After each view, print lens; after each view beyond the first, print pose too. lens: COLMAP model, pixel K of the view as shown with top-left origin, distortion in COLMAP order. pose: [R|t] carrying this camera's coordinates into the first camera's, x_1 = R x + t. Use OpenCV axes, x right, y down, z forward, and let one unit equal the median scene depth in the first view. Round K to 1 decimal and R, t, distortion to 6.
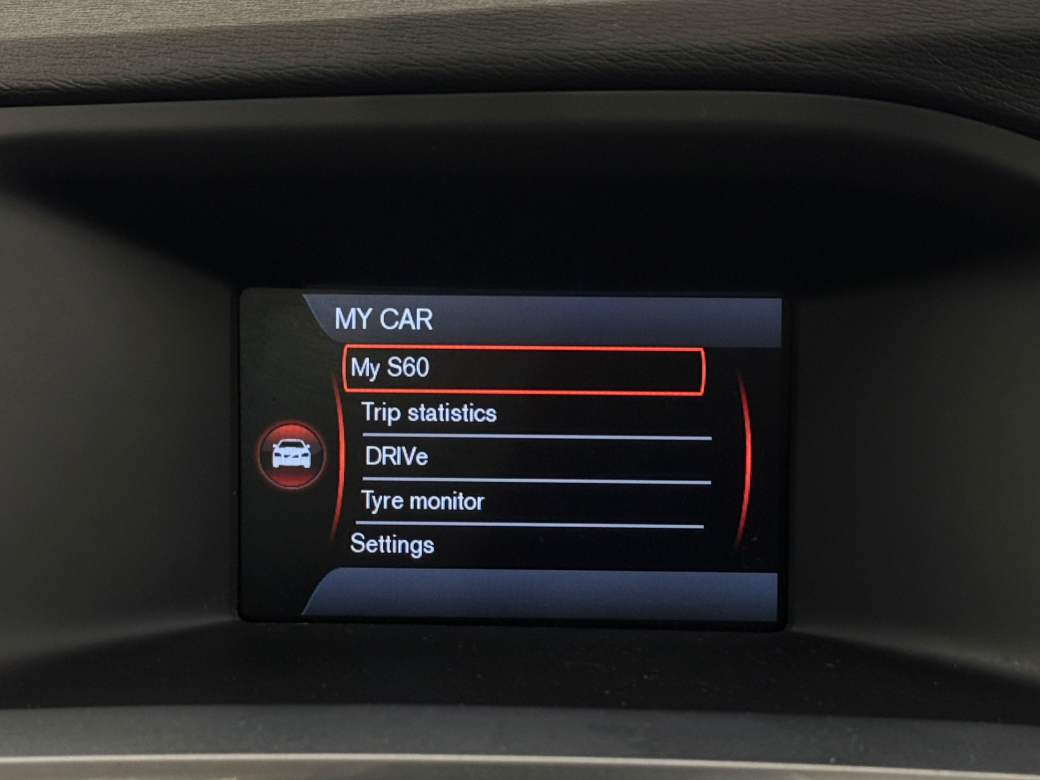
lens RADIAL K [[2352.9, 0, 520.0], [0, 2352.9, 390.0], [0, 0, 1]] dist [0.260650, -0.294672]
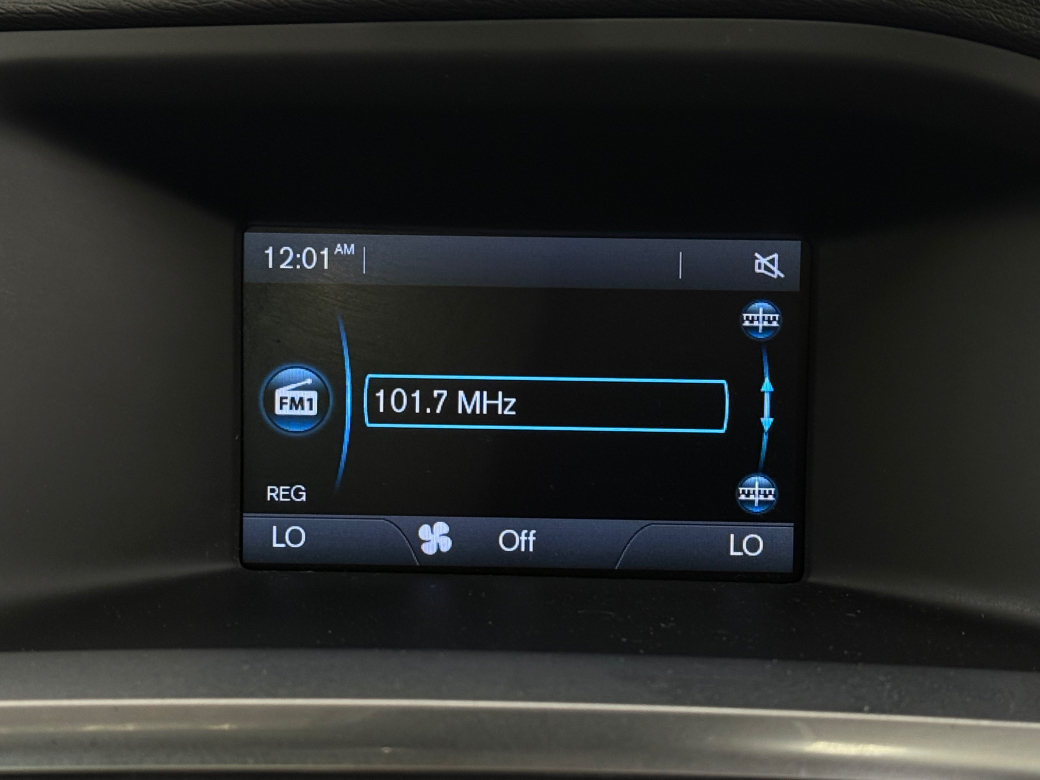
lens RADIAL K [[2188.3, 0, 520.0], [0, 2188.3, 390.0], [0, 0, 1]] dist [0.281887, -0.443320]
pose [[0.999906, 0.006268, 0.012195, -0.016930], [-0.006254, 0.999980, -0.001204, 0.026746], [-0.012202, 0.001128, 0.999925, 0.101624]]
